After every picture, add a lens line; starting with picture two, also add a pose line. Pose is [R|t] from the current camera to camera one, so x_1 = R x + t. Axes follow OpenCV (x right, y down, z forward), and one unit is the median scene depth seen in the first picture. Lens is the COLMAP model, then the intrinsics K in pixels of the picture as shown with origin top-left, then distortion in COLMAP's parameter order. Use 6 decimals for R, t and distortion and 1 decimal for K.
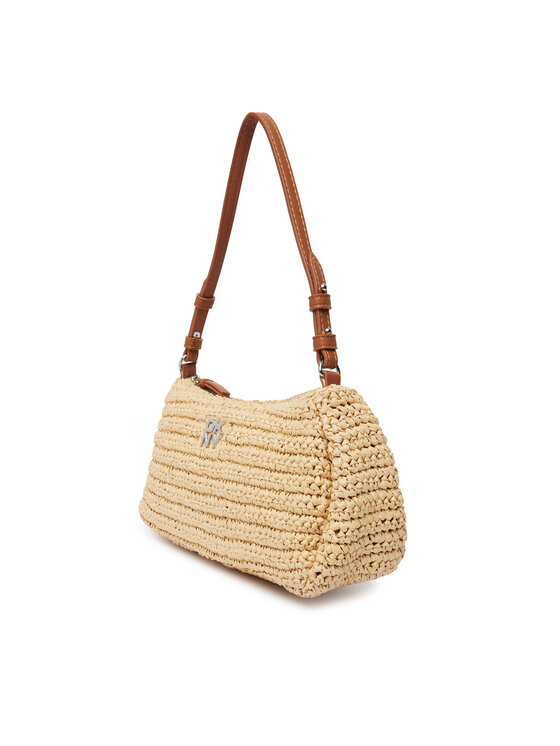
lens RADIAL K [[869.0, 0, 279.4], [0, 869.0, 374.7], [0, 0, 1]] dist [-0.095650, 0.000000]
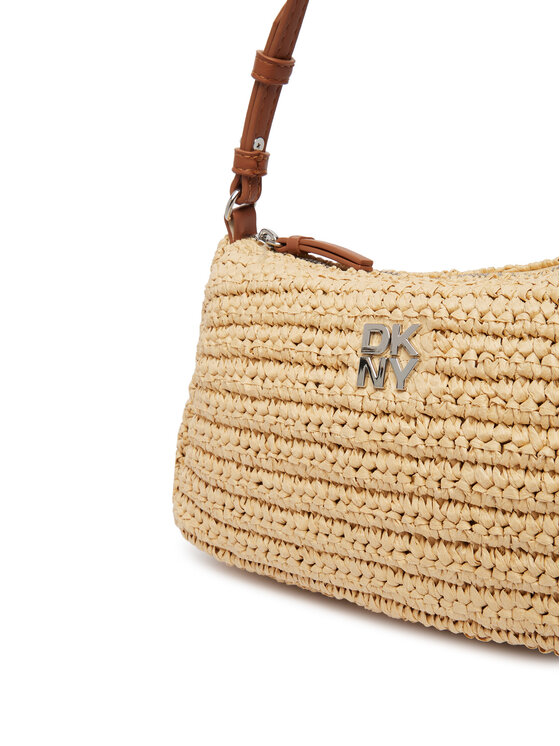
lens RADIAL K [[869.0, 0, 310.0], [0, 869.0, 391.9], [0, 0, 1]] dist [-0.095650, 0.000000]
pose [[0.953844, -0.149454, 0.260472, -0.223560], [0.095917, 0.973551, 0.207360, -0.010215], [-0.284573, -0.172805, 0.942951, 0.566506]]
